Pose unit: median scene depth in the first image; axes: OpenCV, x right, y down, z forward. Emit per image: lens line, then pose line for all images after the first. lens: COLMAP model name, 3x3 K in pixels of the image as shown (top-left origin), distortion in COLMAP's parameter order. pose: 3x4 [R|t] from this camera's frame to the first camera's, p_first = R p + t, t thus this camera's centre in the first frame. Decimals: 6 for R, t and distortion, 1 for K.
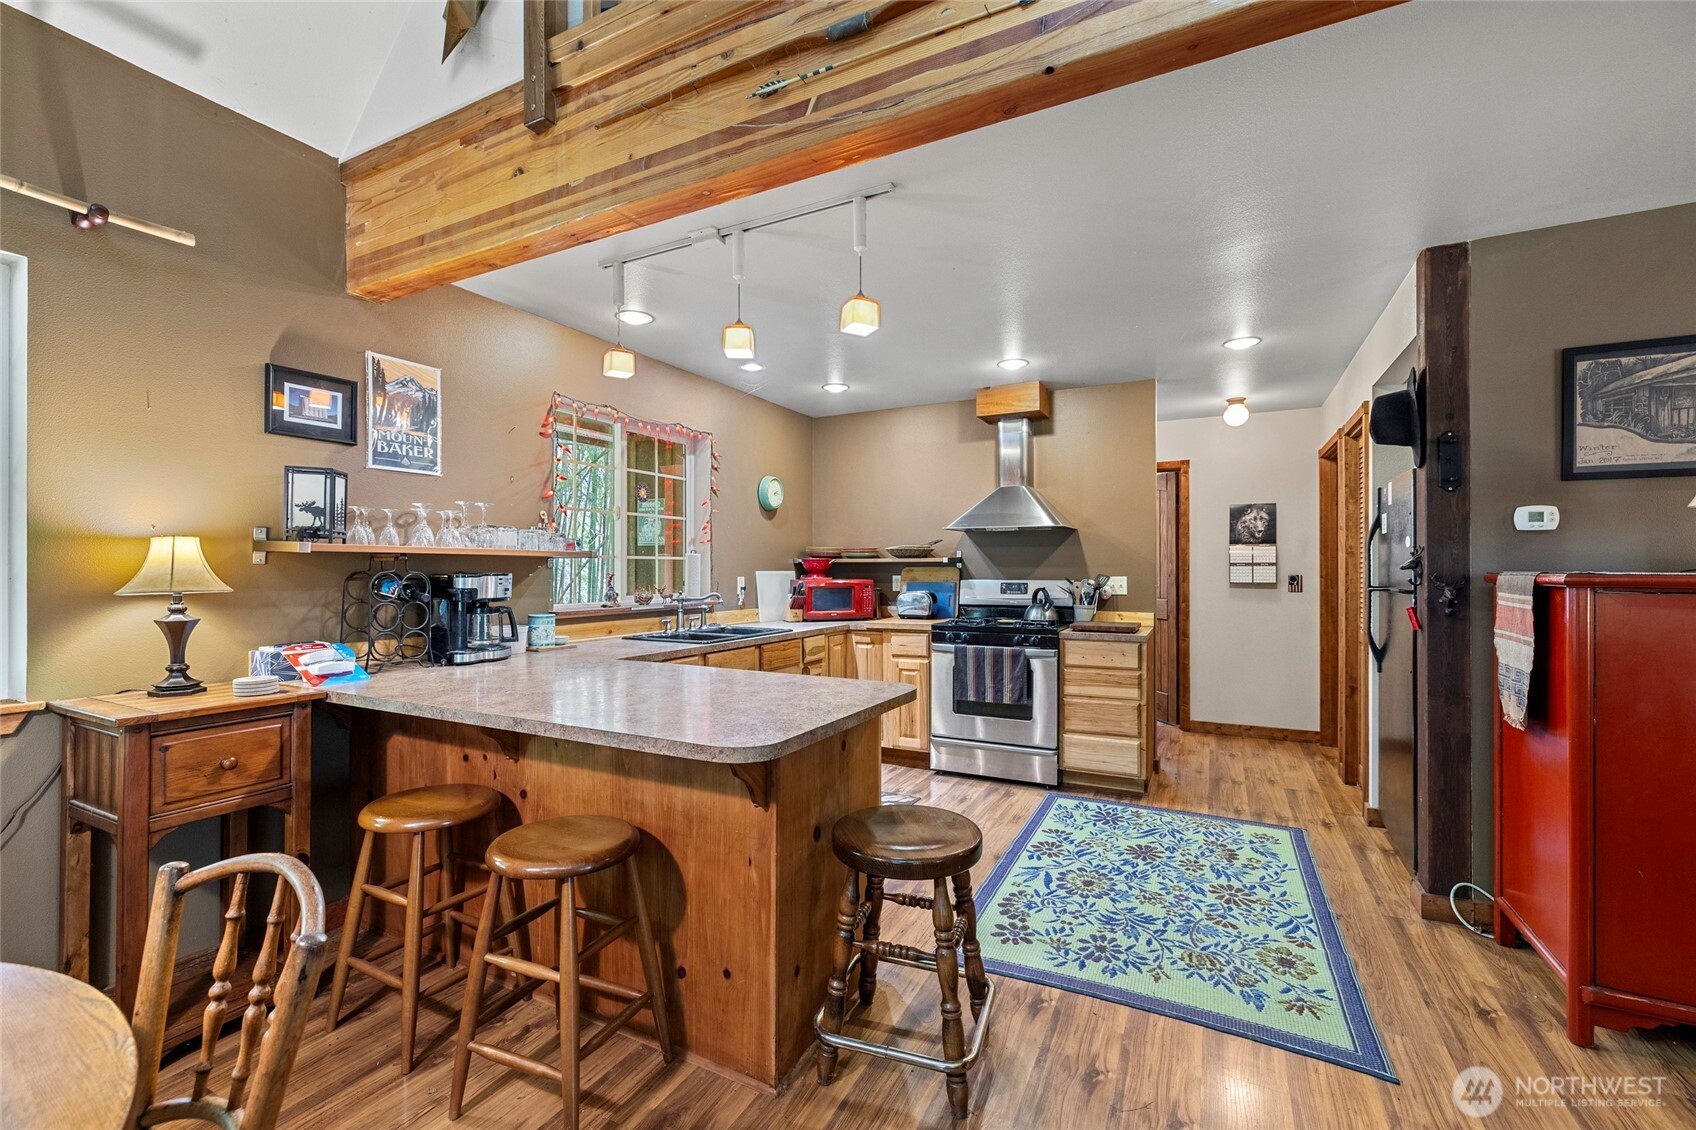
lens RADIAL K [[716.6, 0, 838.2], [0, 716.6, 565.0], [0, 0, 1]] dist [0.002675, -0.000584]
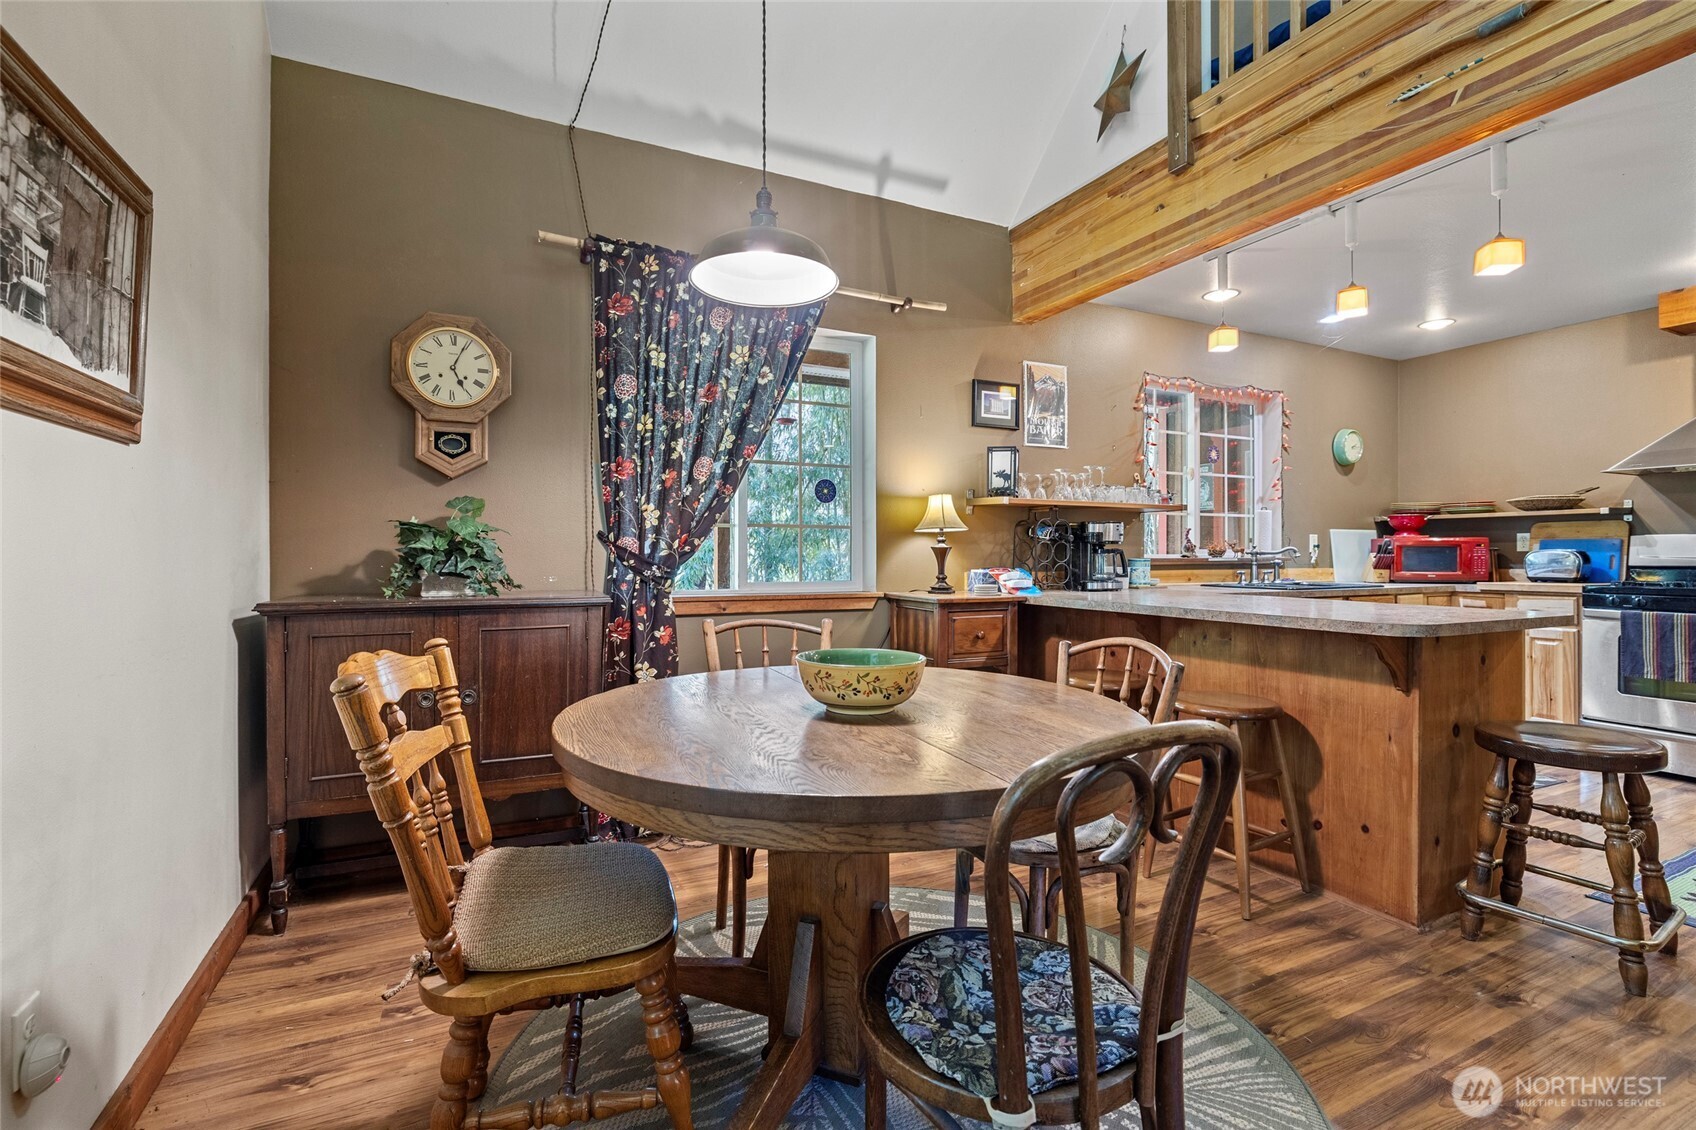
lens RADIAL K [[762.6, 0, 842.9], [0, 762.6, 553.3], [0, 0, 1]] dist [-0.005651, 0.001756]
pose [[0.807700, -0.000193, -0.589594, -0.082876], [0.003115, 0.999987, 0.003939, 0.070734], [0.589586, -0.005018, 0.807690, -0.425464]]
